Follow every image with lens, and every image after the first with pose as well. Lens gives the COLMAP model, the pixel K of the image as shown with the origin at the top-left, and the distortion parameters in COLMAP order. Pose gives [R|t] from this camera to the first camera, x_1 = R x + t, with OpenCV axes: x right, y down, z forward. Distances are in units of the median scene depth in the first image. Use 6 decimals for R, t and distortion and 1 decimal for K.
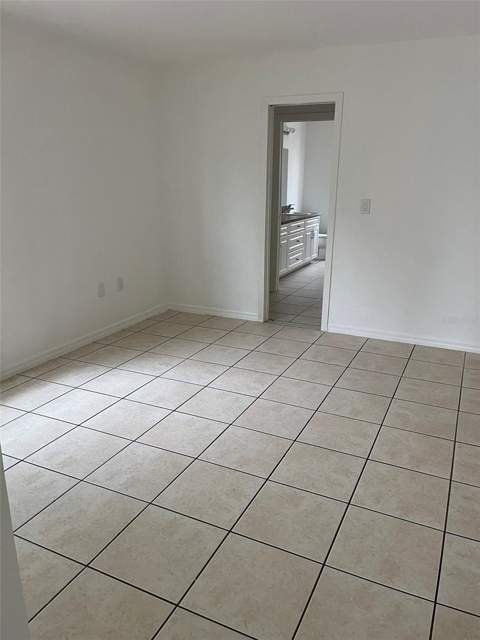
lens RADIAL K [[485.0, 0, 240.2], [0, 485.0, 320.3], [0, 0, 1]] dist [-0.000497, -0.006591]
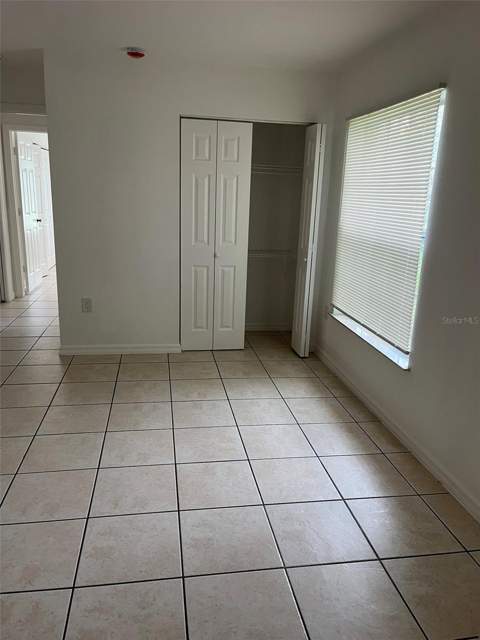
lens RADIAL K [[485.0, 0, 239.9], [0, 485.0, 320.6], [0, 0, 1]] dist [-0.000497, -0.006591]
pose [[-0.817650, 0.108005, -0.565494, 0.225740], [-0.207518, 0.860926, 0.464481, -0.451215], [0.537015, 0.497134, -0.681523, 1.512332]]
